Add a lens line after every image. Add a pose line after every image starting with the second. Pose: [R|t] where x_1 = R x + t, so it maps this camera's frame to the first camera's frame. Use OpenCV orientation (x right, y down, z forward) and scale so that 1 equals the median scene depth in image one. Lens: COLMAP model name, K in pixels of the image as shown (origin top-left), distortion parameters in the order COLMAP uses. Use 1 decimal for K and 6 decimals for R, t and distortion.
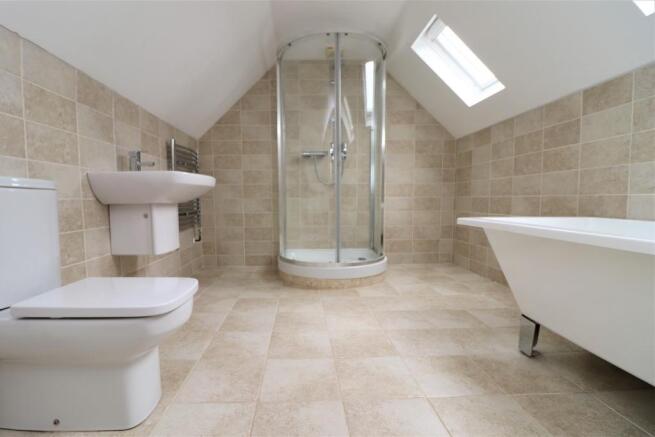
lens RADIAL K [[317.2, 0, 323.7], [0, 317.2, 219.5], [0, 0, 1]] dist [-0.013411, -0.004096]
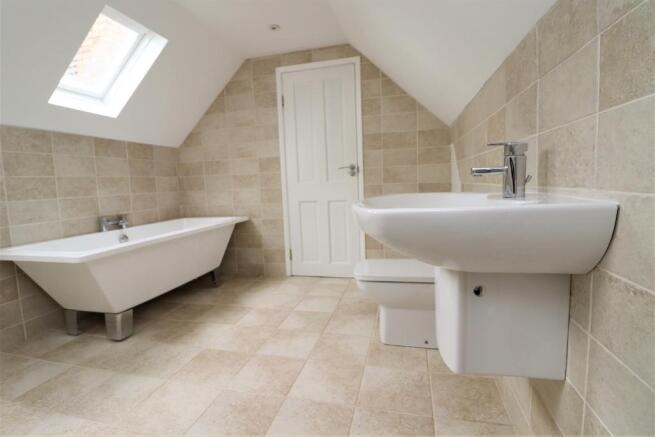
lens RADIAL K [[317.2, 0, 326.6], [0, 317.2, 217.8], [0, 0, 1]] dist [-0.013411, -0.004096]
pose [[-0.951845, 0.015645, 0.306179, -0.578261], [0.068707, 0.984180, 0.163306, -0.231979], [-0.298781, 0.176479, -0.937862, 1.873479]]
